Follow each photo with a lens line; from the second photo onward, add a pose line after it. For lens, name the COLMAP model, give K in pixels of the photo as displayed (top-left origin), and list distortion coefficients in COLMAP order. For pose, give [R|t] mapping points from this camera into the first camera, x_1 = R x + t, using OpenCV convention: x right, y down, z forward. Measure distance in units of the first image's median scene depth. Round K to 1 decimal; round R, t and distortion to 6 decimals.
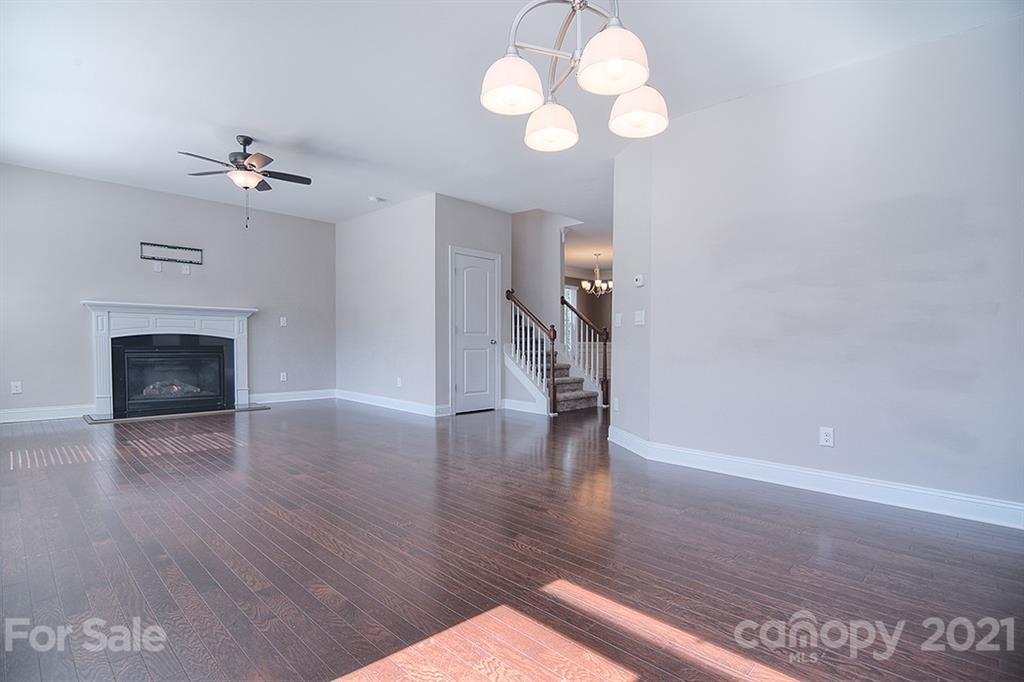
lens RADIAL K [[492.9, 0, 515.1], [0, 492.9, 350.9], [0, 0, 1]] dist [-0.009865, -0.011251]
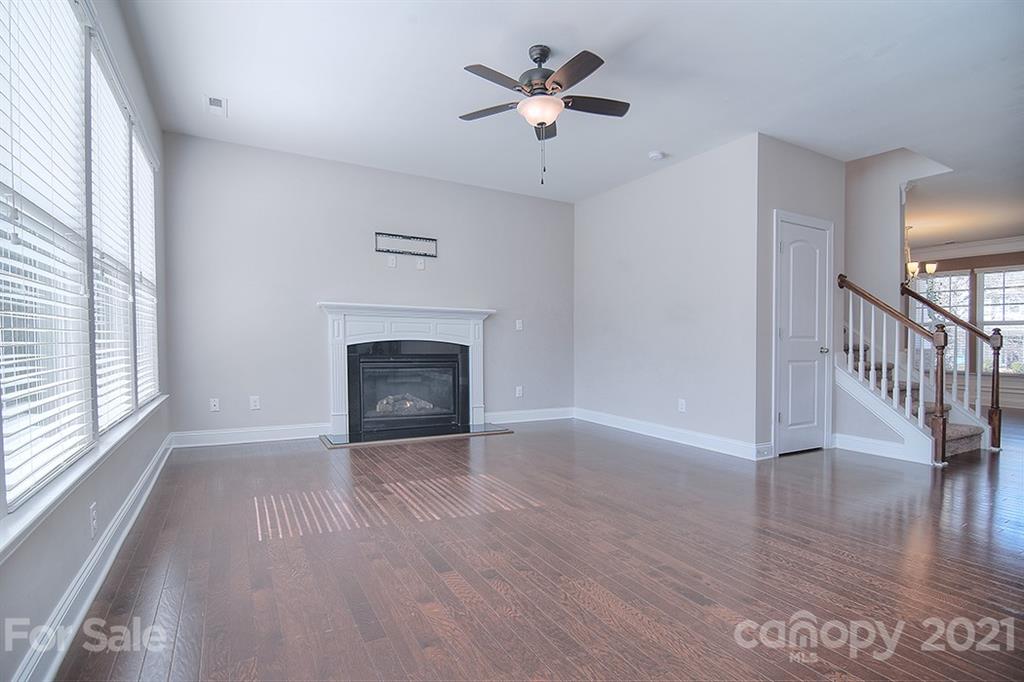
lens RADIAL K [[497.1, 0, 517.5], [0, 497.1, 358.4], [0, 0, 1]] dist [-0.004105, -0.013069]
pose [[0.956263, 0.006930, -0.292427, -0.260404], [-0.005293, 0.999966, 0.006390, -0.009478], [0.292461, -0.004563, 0.956267, 0.229277]]
